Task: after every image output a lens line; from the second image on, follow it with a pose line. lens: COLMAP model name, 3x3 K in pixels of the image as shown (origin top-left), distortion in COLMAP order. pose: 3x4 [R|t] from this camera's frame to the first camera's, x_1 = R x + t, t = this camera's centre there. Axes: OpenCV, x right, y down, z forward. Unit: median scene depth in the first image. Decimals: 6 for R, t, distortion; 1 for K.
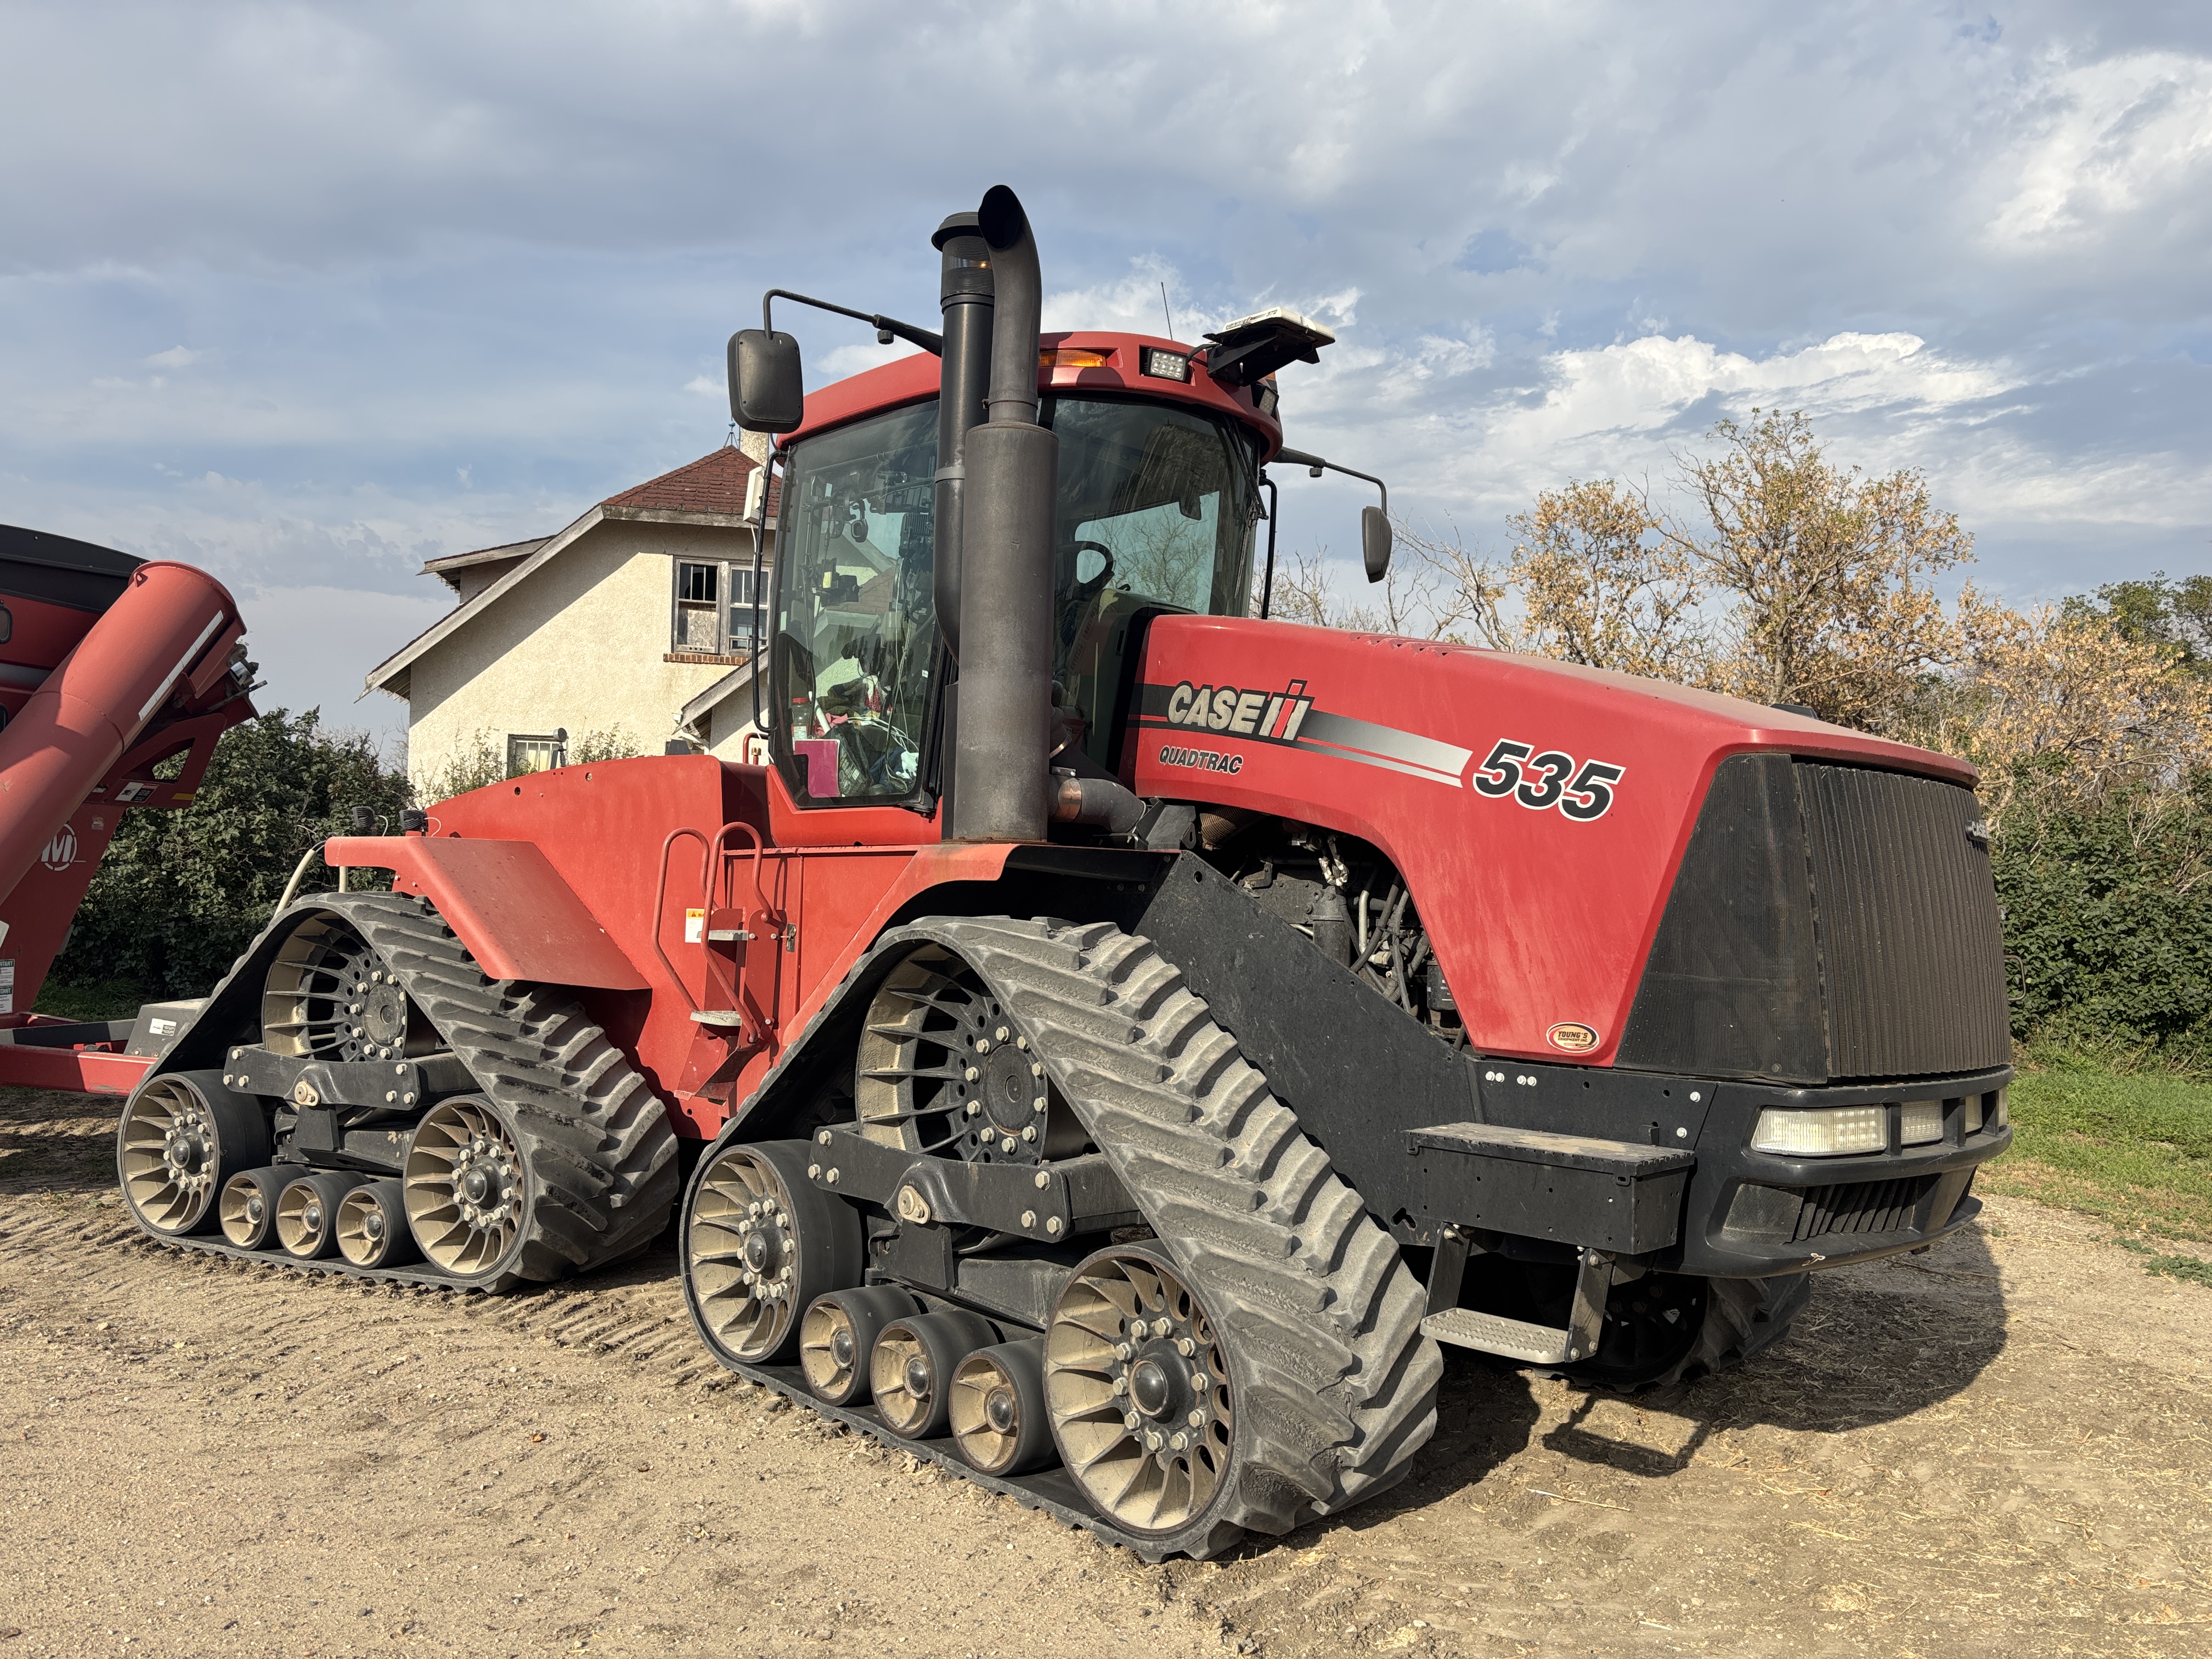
lens RADIAL K [[1677.8, 0, 1082.4], [0, 1677.8, 833.1], [0, 0, 1]] dist [0.044456, -0.046041]
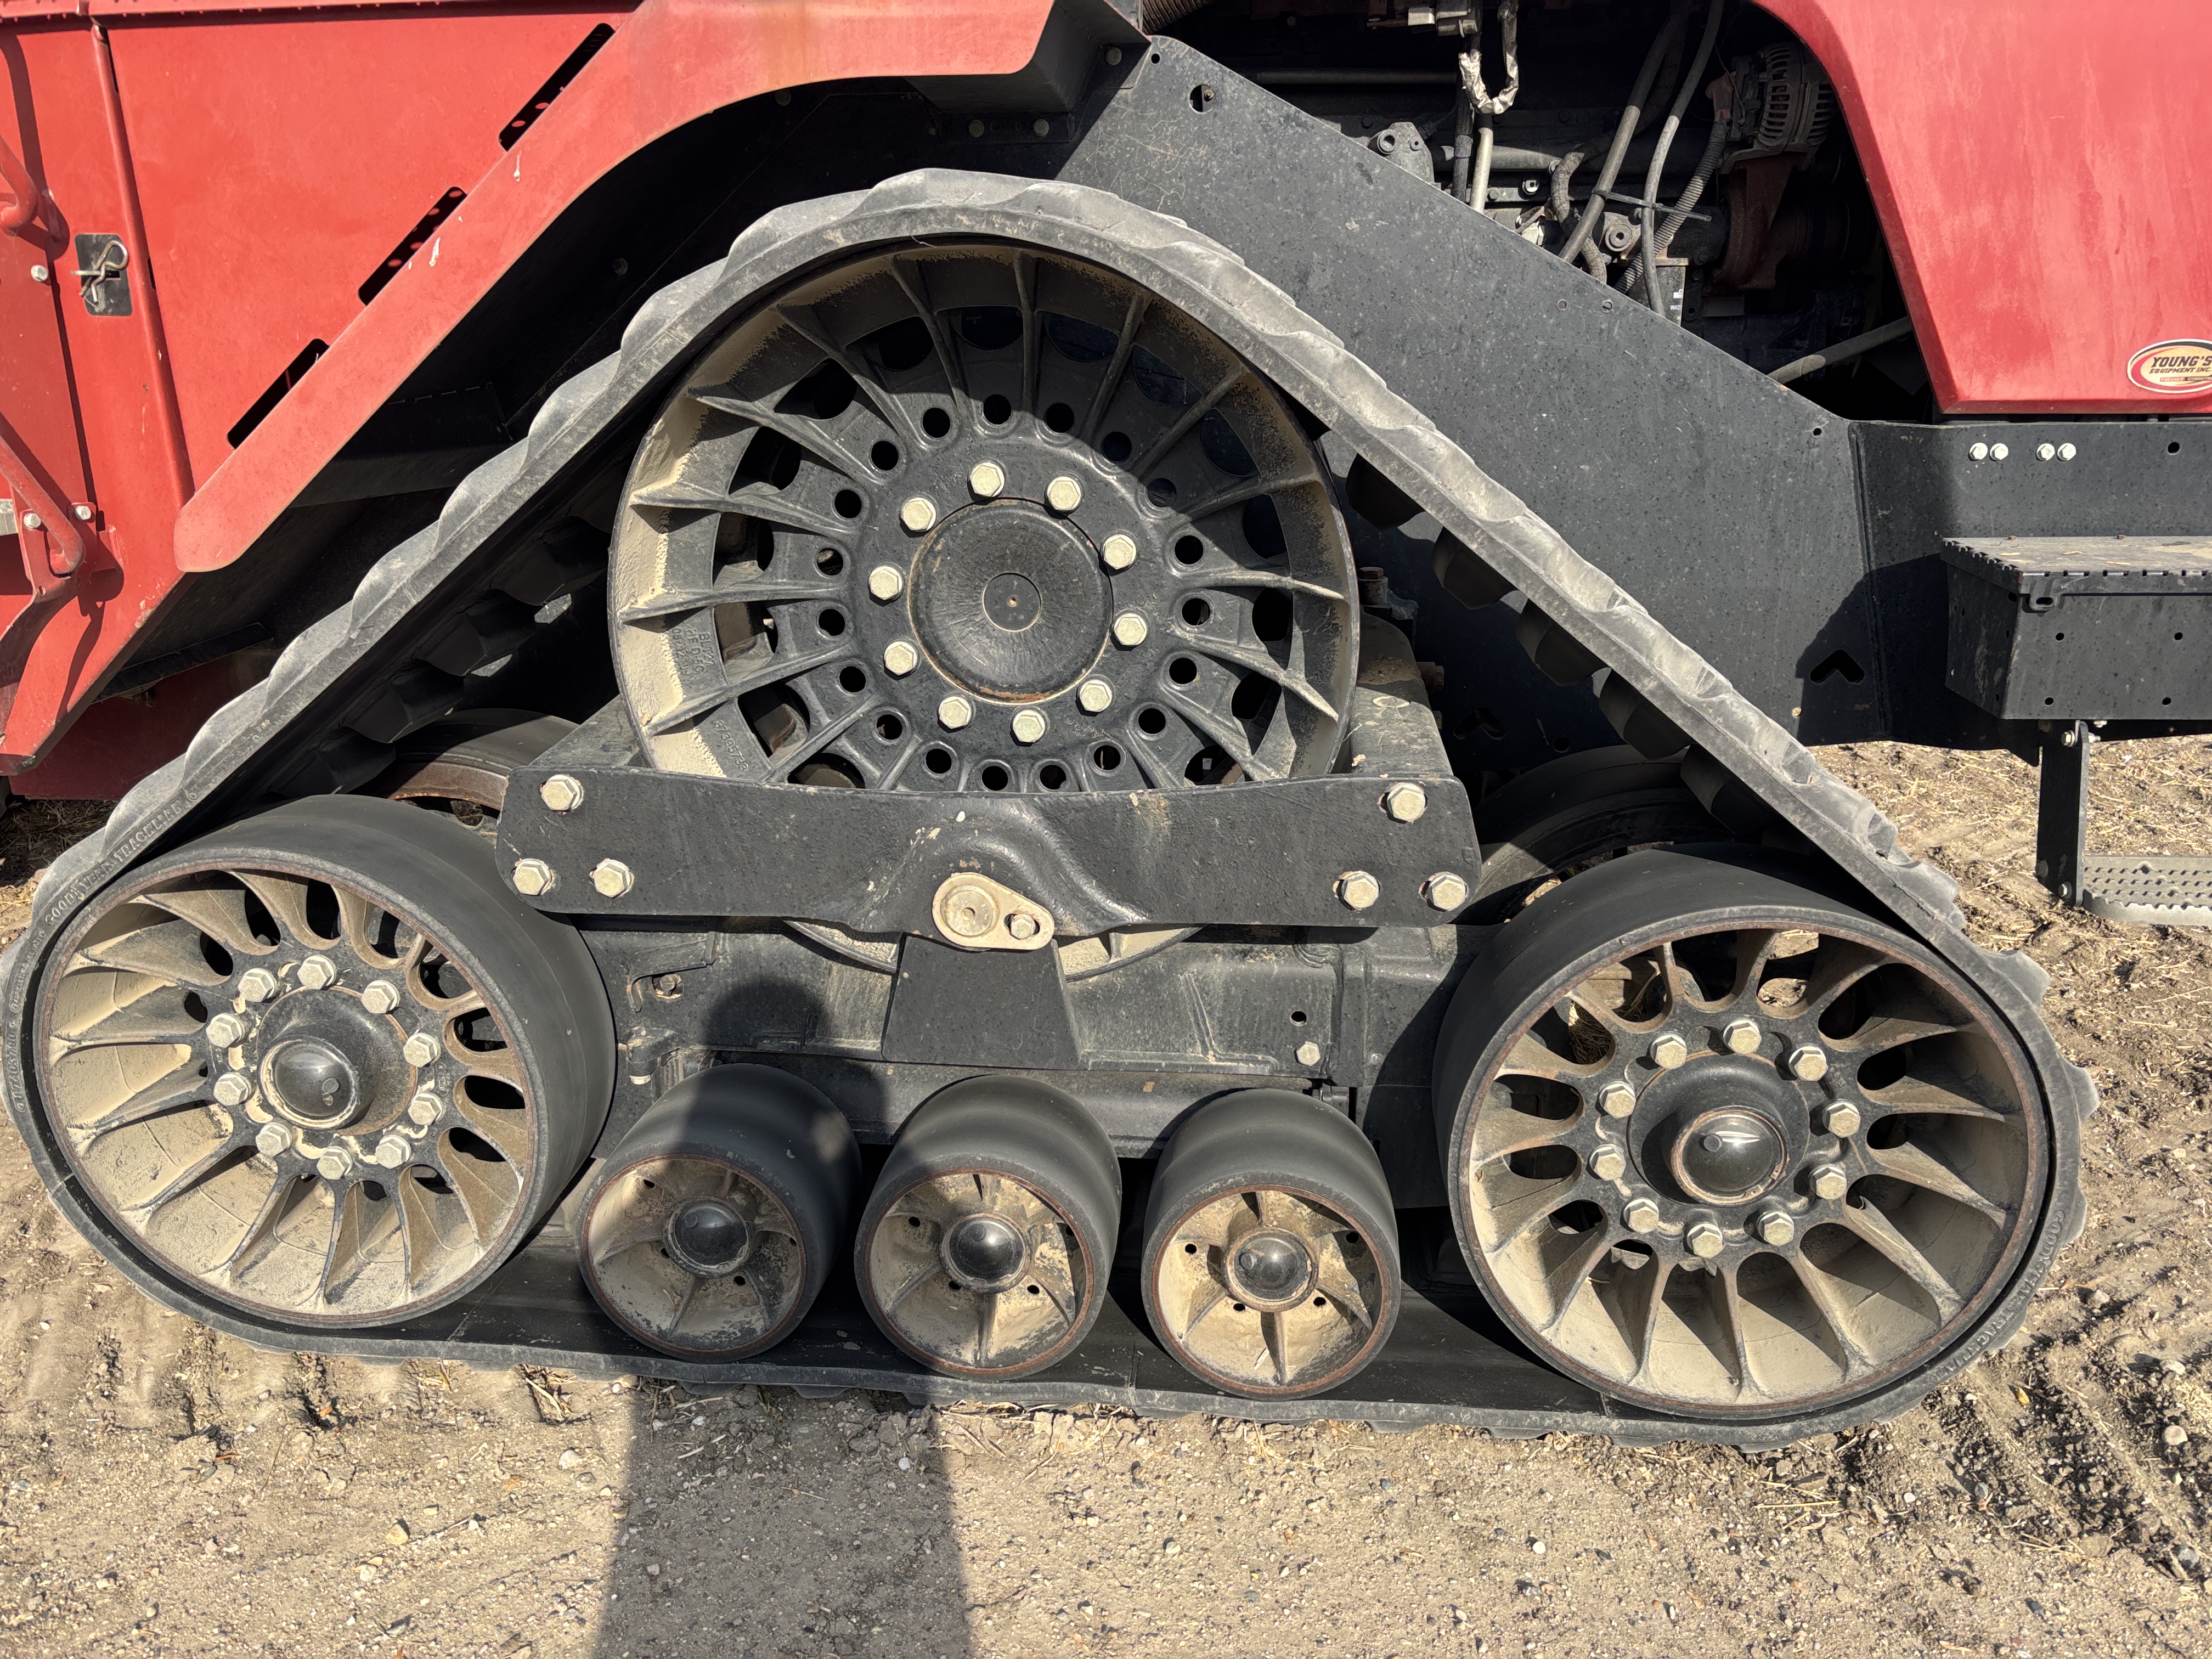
lens RADIAL K [[1677.8, 0, 1082.4], [0, 1677.8, 833.1], [0, 0, 1]] dist [0.044456, -0.046041]
pose [[0.746179, -0.244898, 0.619065, -0.357772], [0.001032, 0.930307, 0.366780, 0.052773], [-0.665745, -0.273045, 0.694428, 0.745545]]
